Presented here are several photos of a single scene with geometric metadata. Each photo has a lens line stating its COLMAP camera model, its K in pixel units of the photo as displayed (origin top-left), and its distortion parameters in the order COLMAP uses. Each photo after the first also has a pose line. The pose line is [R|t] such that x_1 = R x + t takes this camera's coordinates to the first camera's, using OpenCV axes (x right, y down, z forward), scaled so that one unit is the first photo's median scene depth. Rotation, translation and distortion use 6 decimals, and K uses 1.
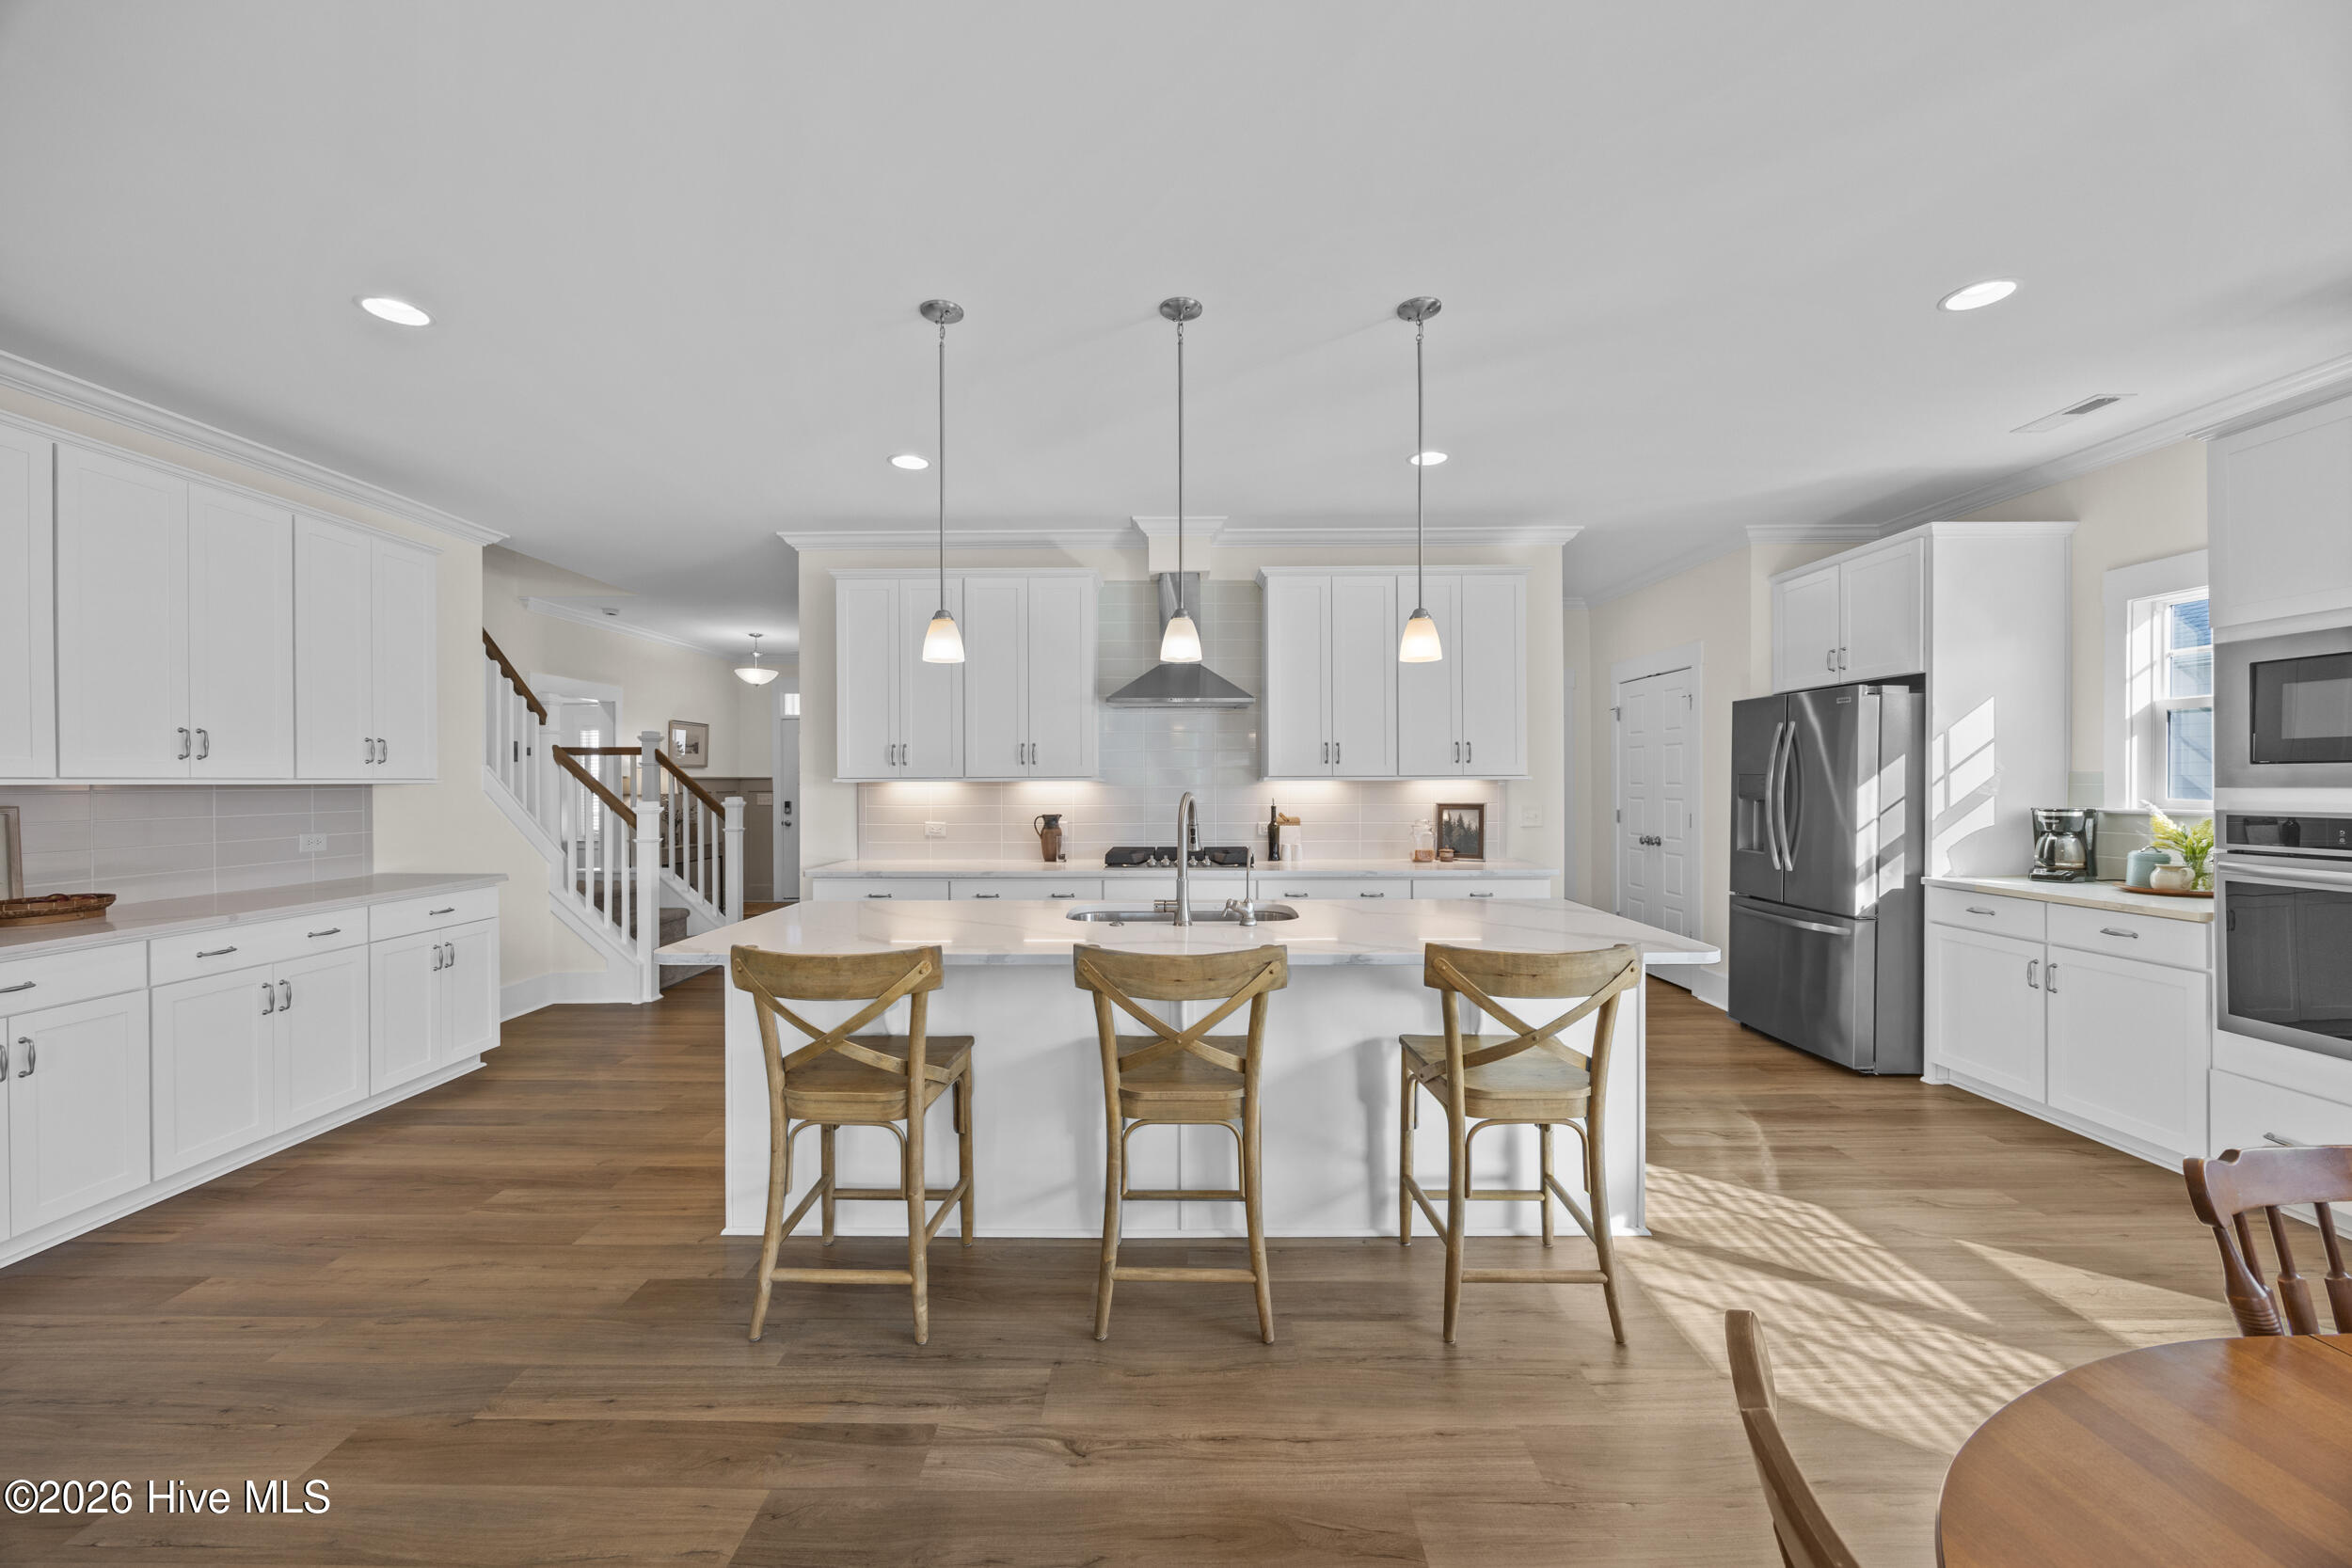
lens RADIAL K [[887.2, 0, 1171.9], [0, 887.2, 774.3], [0, 0, 1]] dist [-0.005976, 0.000535]
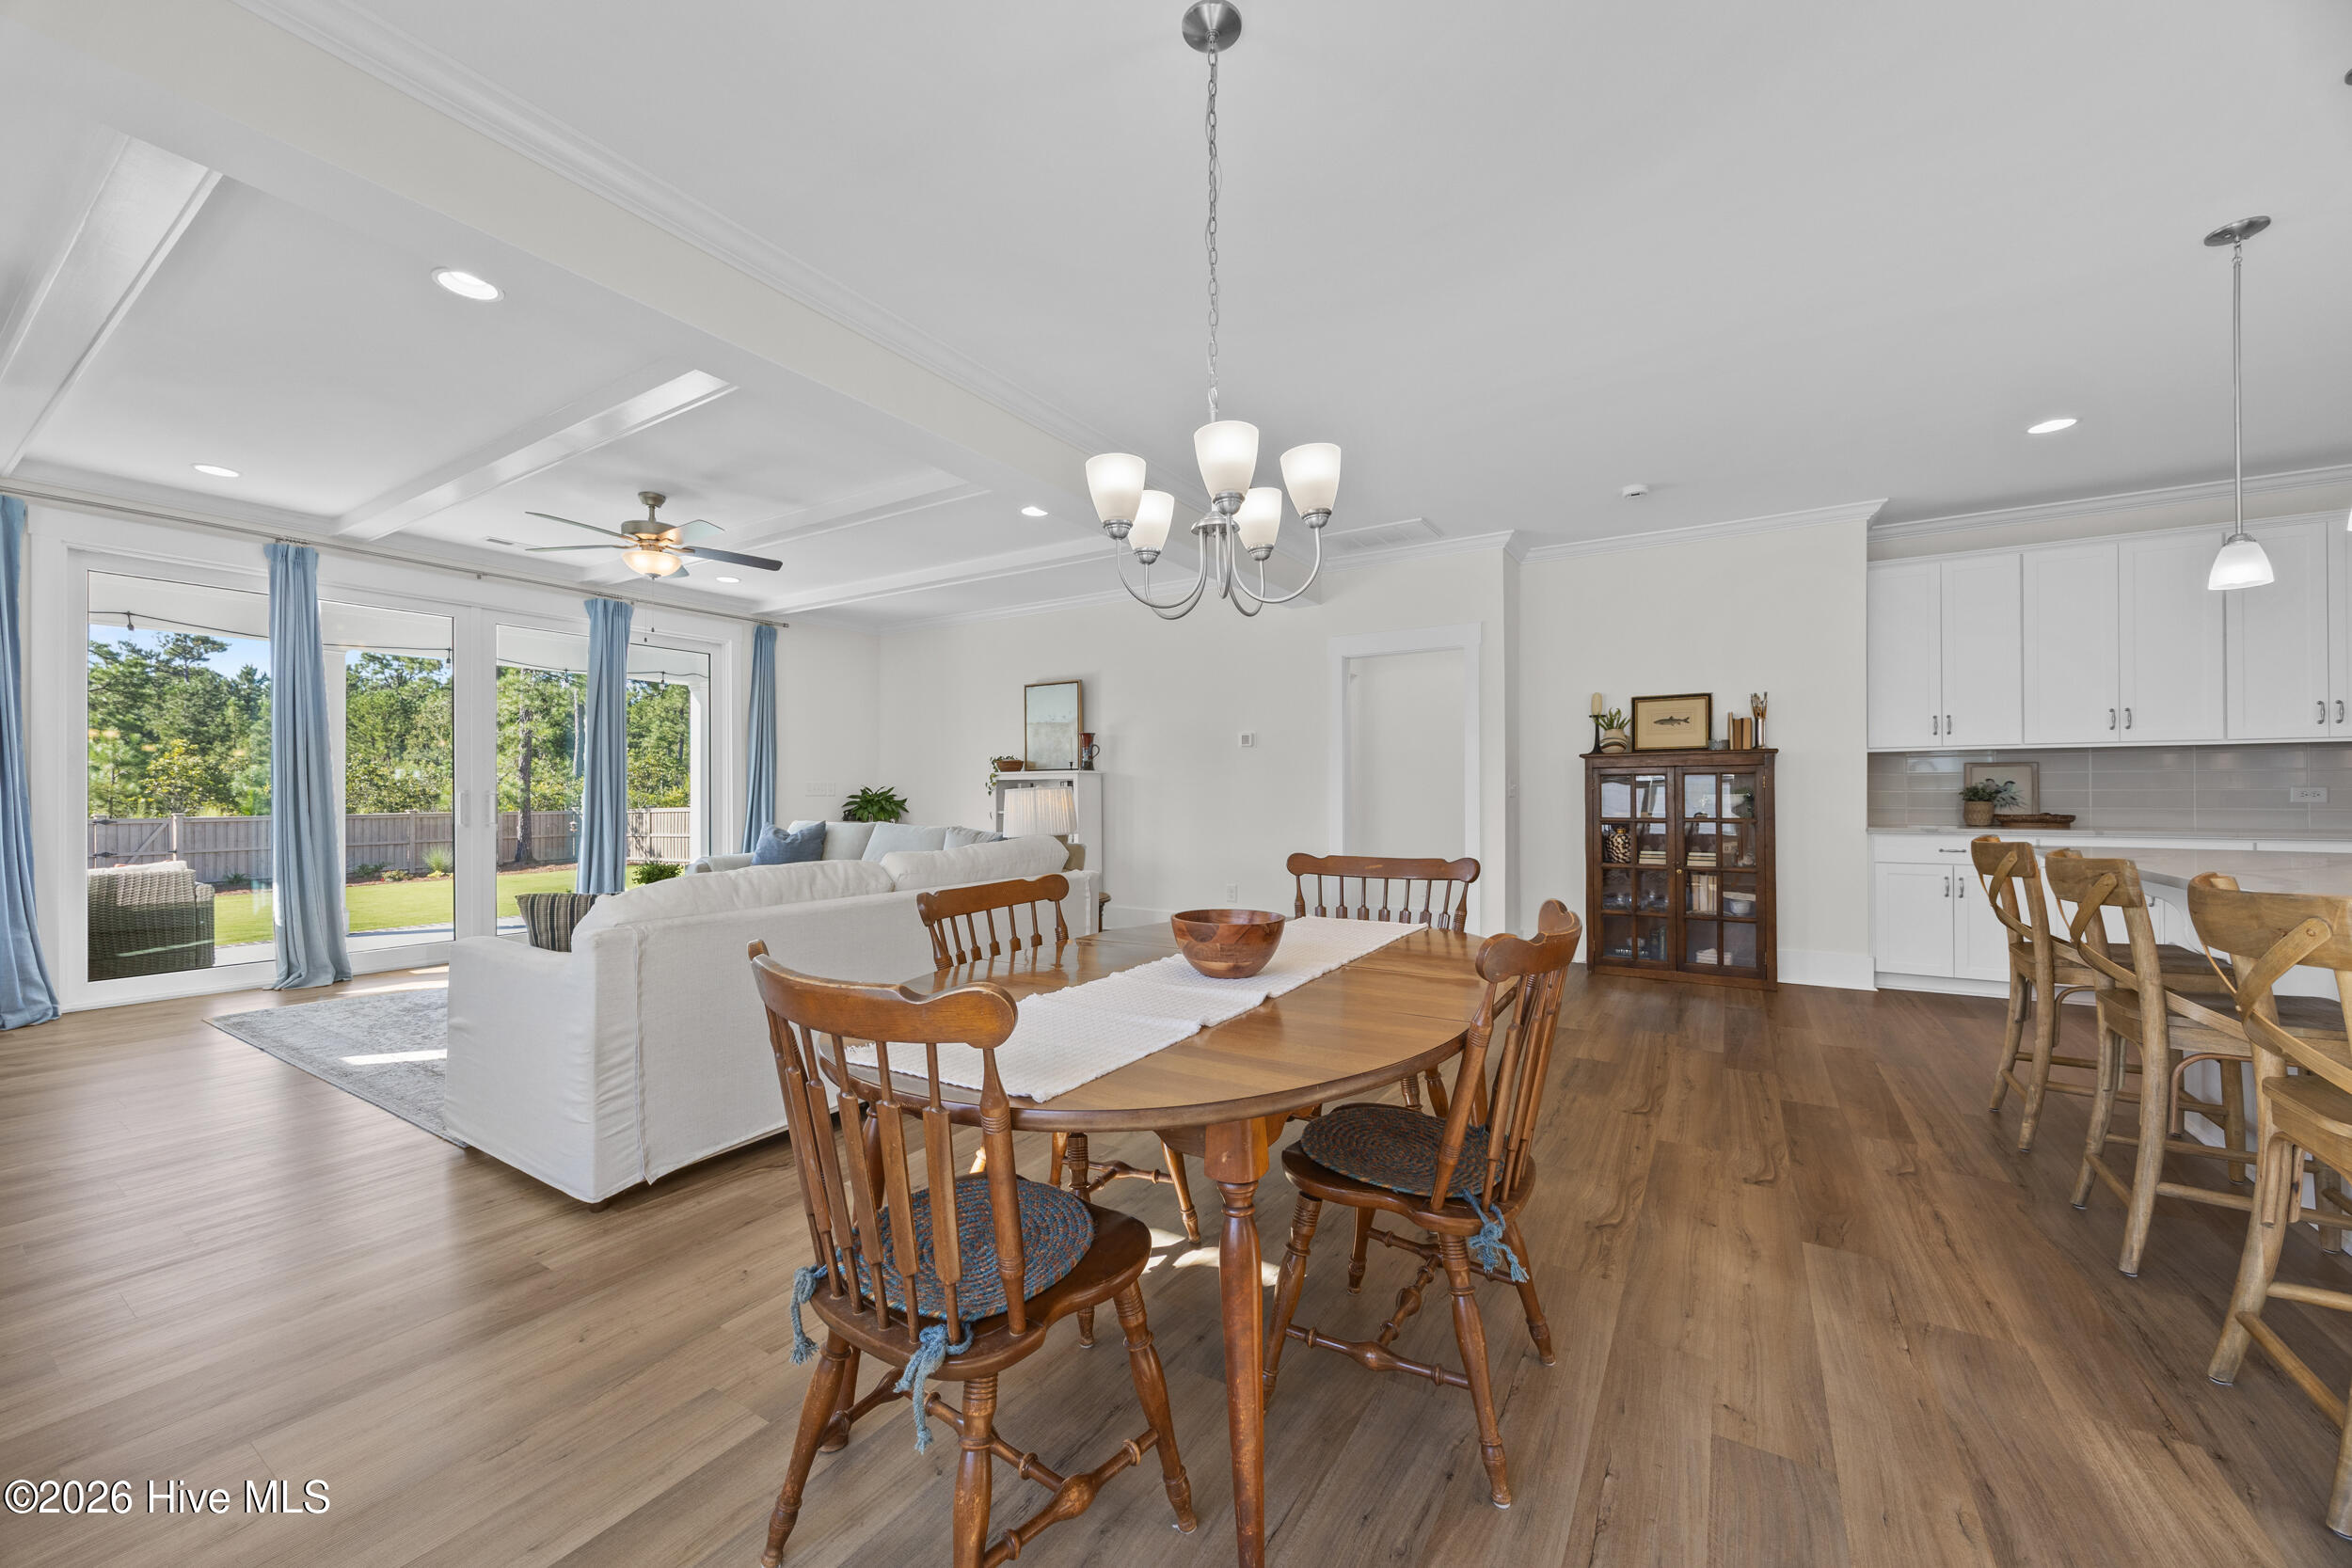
lens RADIAL K [[887.2, 0, 1162.7], [0, 887.2, 785.9], [0, 0, 1]] dist [-0.005976, 0.000535]
pose [[-0.529121, 0.000618, -0.848546, 0.922307], [0.011199, 0.999918, -0.006255, 0.065611], [0.848472, -0.012813, -0.529084, 0.389667]]
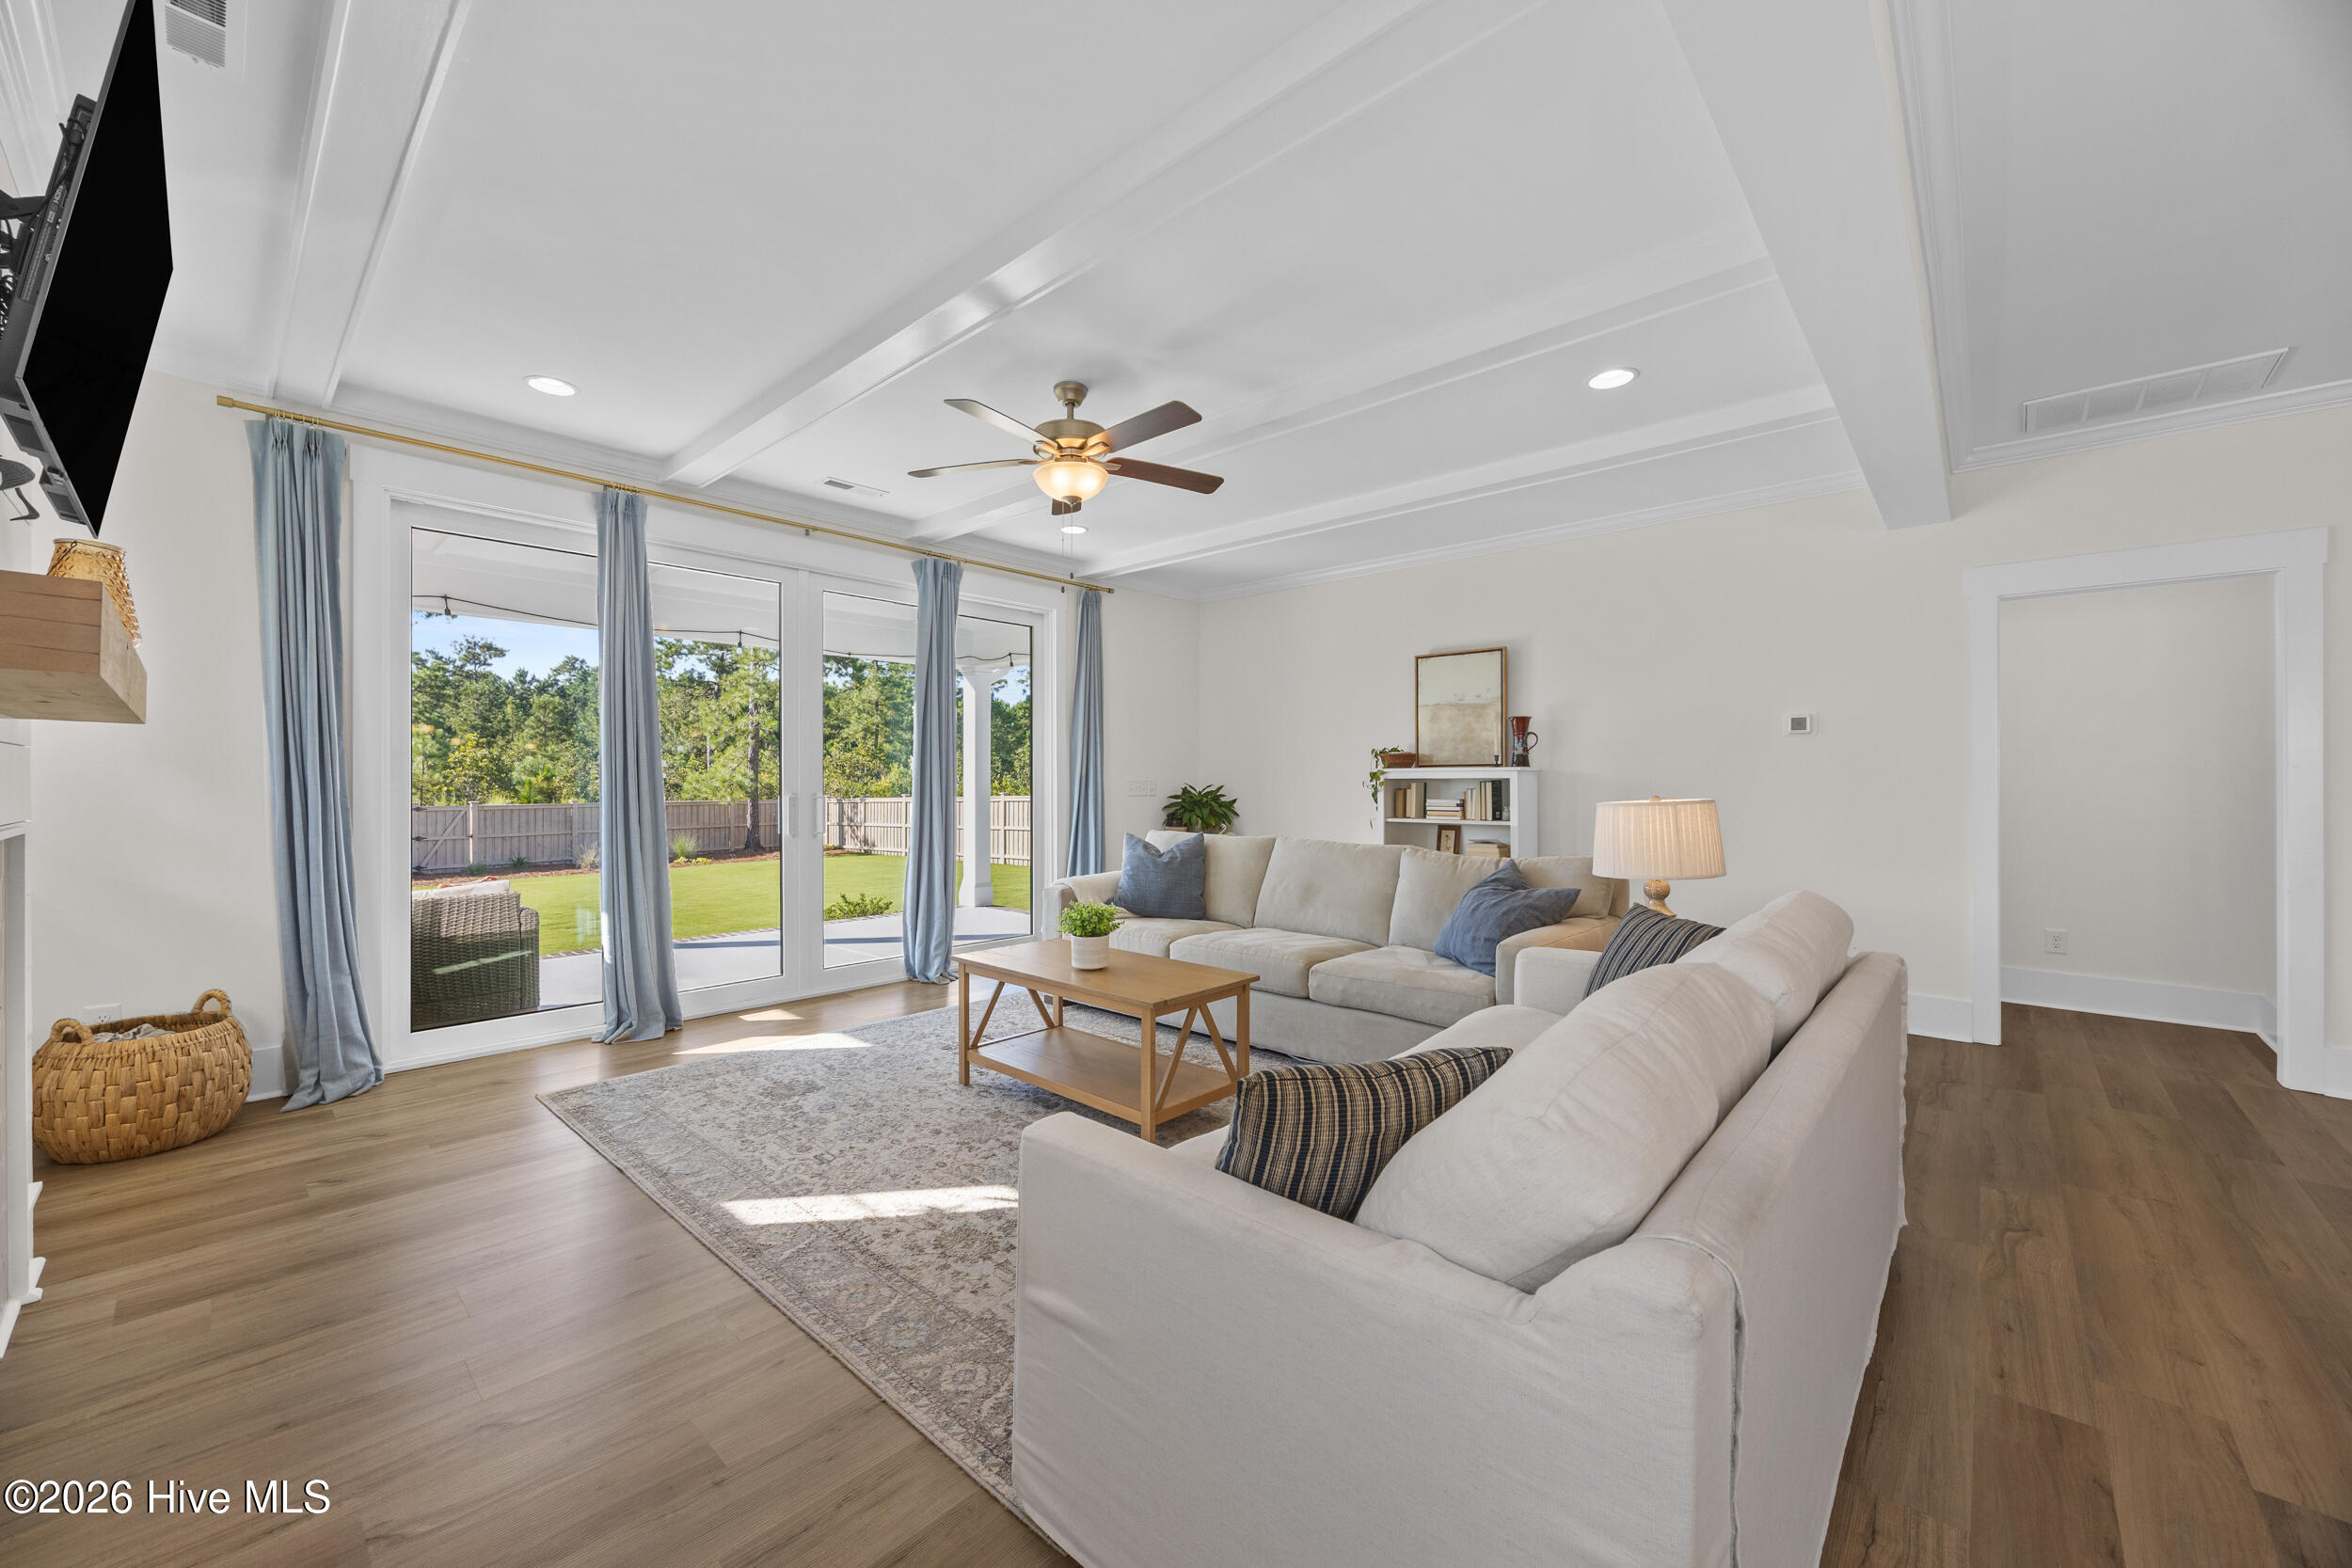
lens RADIAL K [[887.2, 0, 1151.9], [0, 887.2, 775.7], [0, 0, 1]] dist [-0.005976, 0.000535]
pose [[-0.673887, 0.001779, -0.738833, 0.840551], [0.009270, 0.999939, -0.006048, 0.033811], [0.738777, -0.010925, -0.673862, -0.297128]]
